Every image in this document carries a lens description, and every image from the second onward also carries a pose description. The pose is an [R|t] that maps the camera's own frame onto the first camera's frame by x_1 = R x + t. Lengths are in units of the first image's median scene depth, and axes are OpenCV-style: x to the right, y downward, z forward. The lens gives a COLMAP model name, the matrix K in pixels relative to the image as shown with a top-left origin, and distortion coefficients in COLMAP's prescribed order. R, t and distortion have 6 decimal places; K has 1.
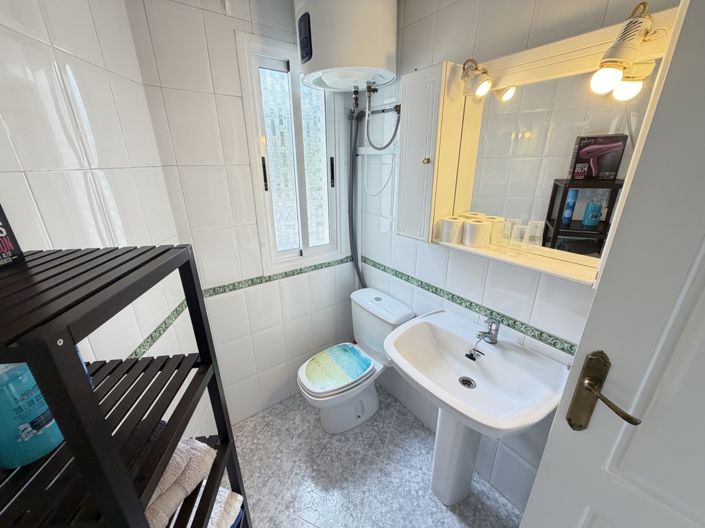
lens RADIAL K [[280.1, 0, 352.5], [0, 280.1, 266.0], [0, 0, 1]] dist [0.003774, 0.000310]
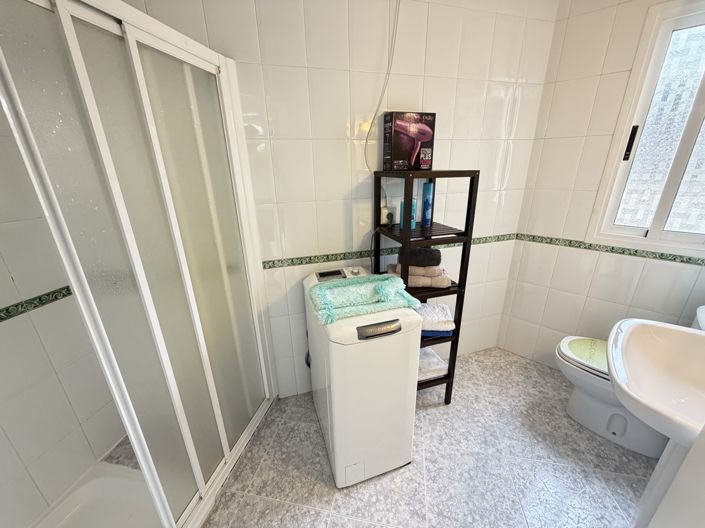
lens RADIAL K [[280.1, 0, 350.7], [0, 280.1, 263.6], [0, 0, 1]] dist [0.003774, 0.000310]
pose [[0.193446, 0.339042, -0.920668, 0.524255], [-0.321463, 0.908496, 0.267015, 0.110439], [0.926952, 0.244308, 0.284735, -0.109789]]
